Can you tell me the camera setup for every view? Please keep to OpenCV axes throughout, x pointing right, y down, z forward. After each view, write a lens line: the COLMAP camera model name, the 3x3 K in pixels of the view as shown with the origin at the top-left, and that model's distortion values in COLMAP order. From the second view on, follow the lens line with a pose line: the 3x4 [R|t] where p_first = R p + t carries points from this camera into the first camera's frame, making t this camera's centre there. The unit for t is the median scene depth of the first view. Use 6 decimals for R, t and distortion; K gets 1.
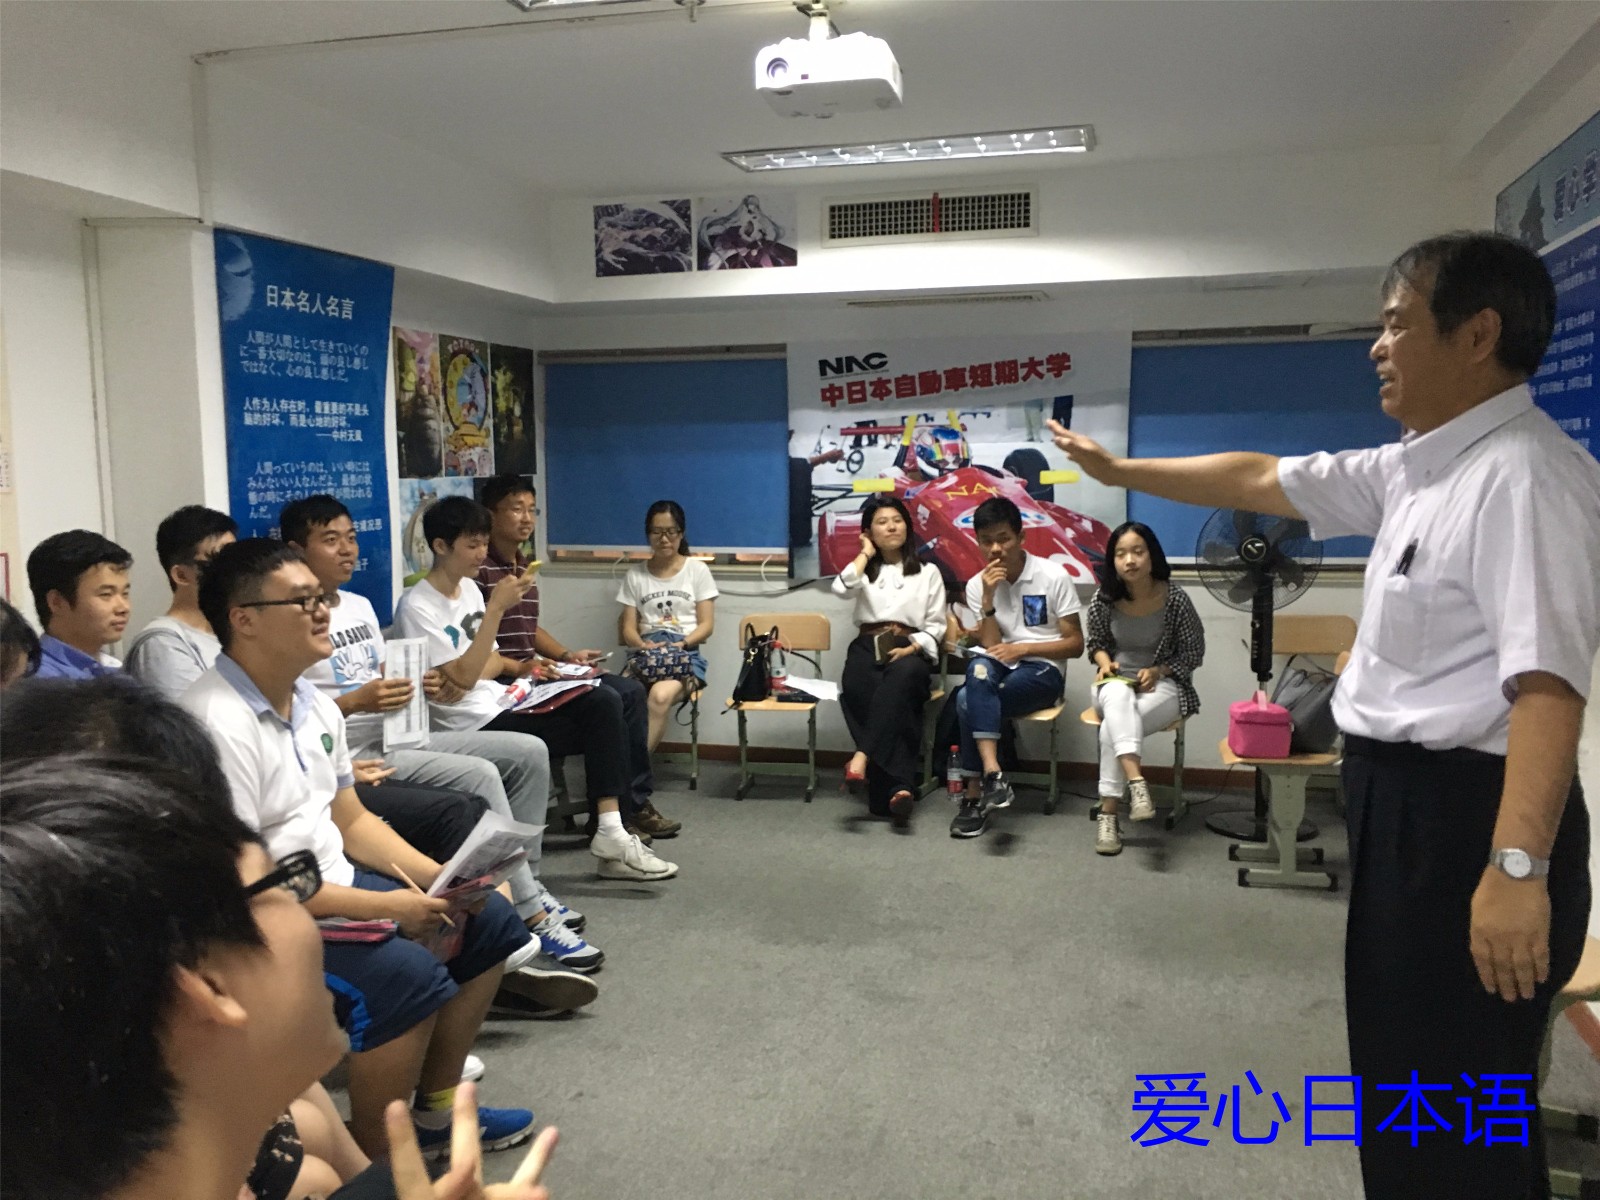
lens RADIAL K [[1368.8, 0, 800.7], [0, 1368.8, 602.6], [0, 0, 1]] dist [0.035940, -0.033675]
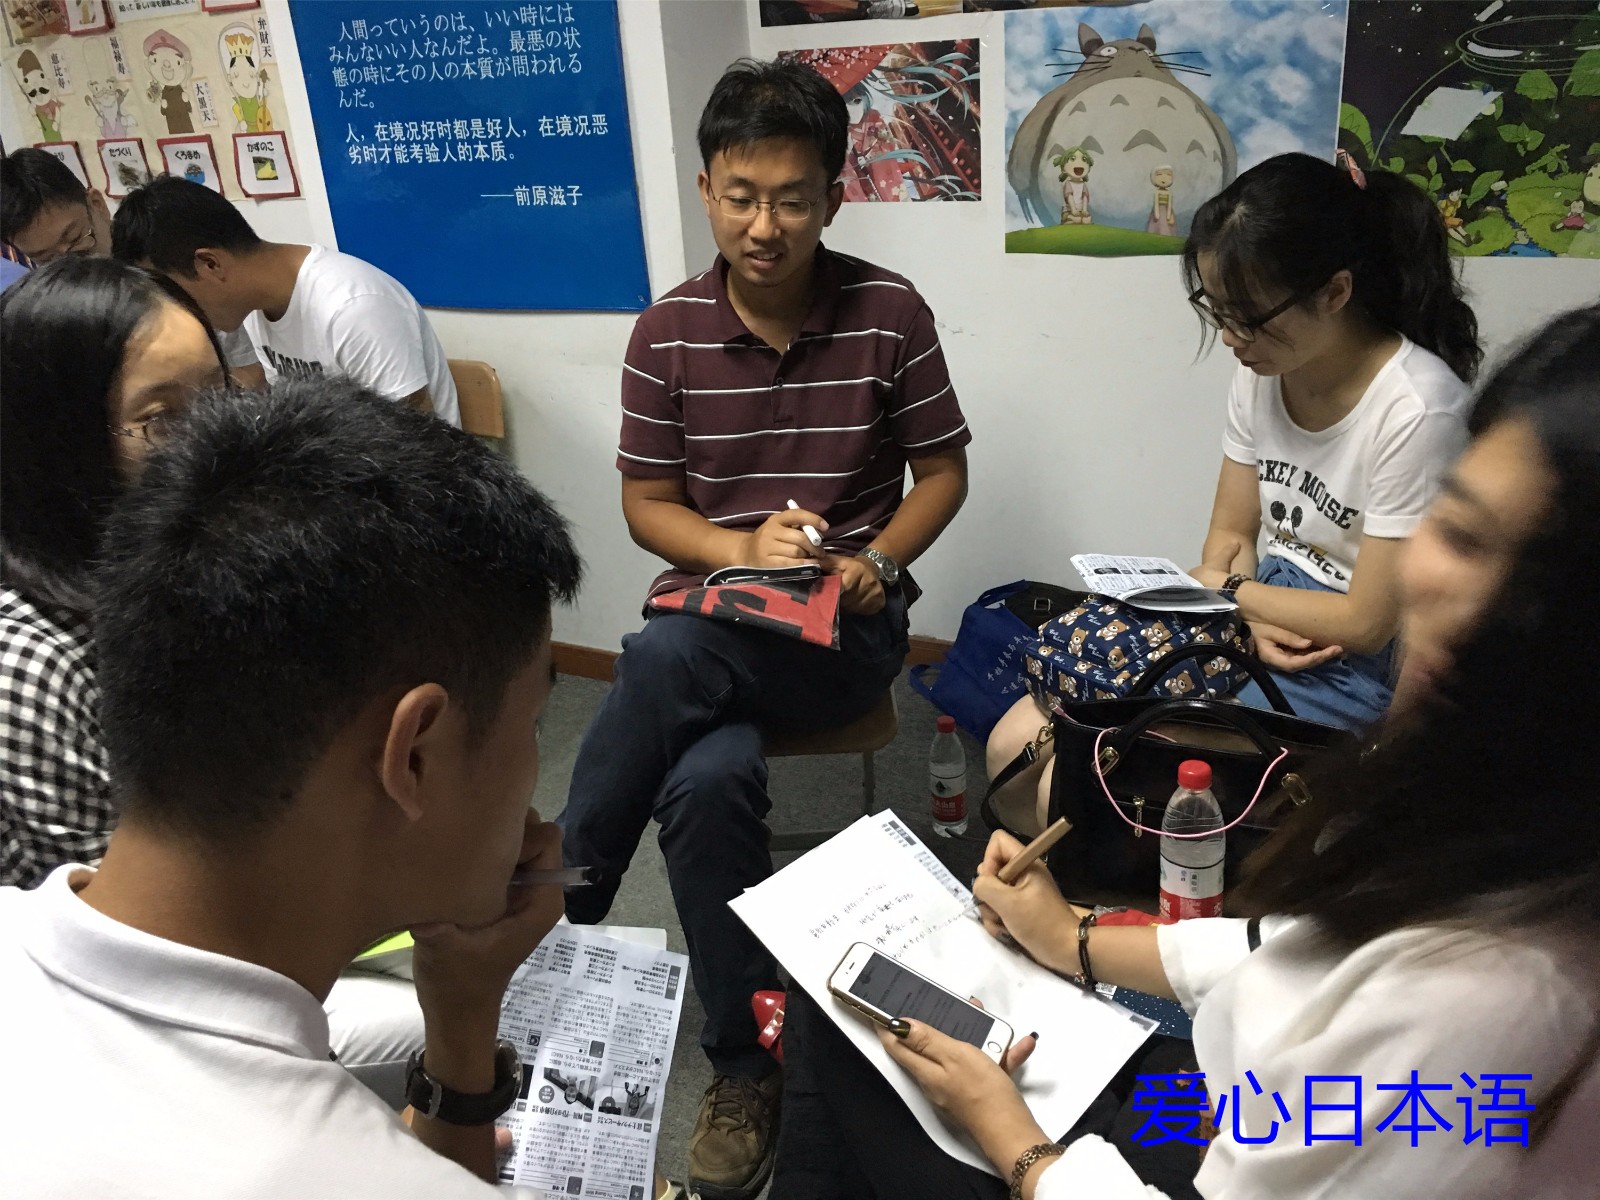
lens RADIAL K [[1368.8, 0, 798.6], [0, 1368.8, 599.3], [0, 0, 1]] dist [0.035940, -0.033675]
pose [[-0.230632, 0.403684, -0.885352, 0.208429], [-0.030801, 0.906397, 0.421303, -0.101055], [0.972554, 0.124435, -0.196610, 1.022388]]
